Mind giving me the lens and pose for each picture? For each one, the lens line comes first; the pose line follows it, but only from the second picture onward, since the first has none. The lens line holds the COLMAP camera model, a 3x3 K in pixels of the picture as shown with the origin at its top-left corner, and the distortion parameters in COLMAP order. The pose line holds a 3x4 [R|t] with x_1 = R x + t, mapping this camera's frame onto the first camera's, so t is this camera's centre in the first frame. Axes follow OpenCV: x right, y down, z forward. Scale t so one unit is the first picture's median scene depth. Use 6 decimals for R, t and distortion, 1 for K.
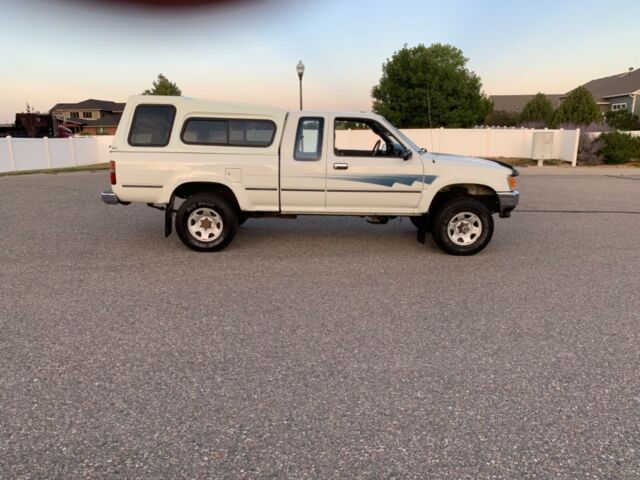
lens RADIAL K [[490.9, 0, 320.1], [0, 490.9, 241.0], [0, 0, 1]] dist [0.024975, -0.021278]
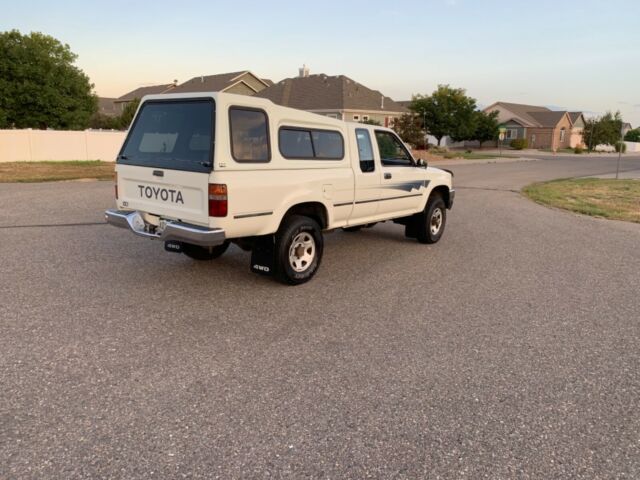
lens RADIAL K [[490.9, 0, 313.4], [0, 490.9, 243.6], [0, 0, 1]] dist [0.024975, -0.021278]
pose [[0.632574, -0.150956, 0.759646, -0.860085], [0.149588, 0.986167, 0.071404, -0.104924], [-0.759916, 0.068466, 0.646405, 0.434237]]
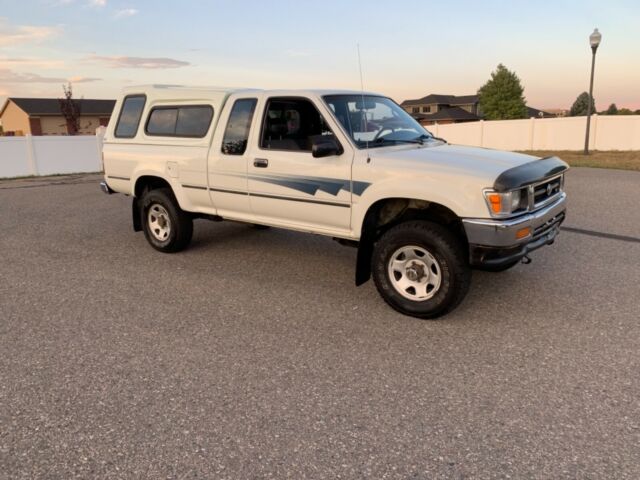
lens RADIAL K [[490.9, 0, 323.4], [0, 490.9, 238.7], [0, 0, 1]] dist [0.024975, -0.021278]
pose [[0.781740, 0.122459, -0.611462, 0.570646], [-0.116004, 0.991971, 0.050356, -0.084282], [0.612720, 0.031567, 0.789670, 0.459365]]
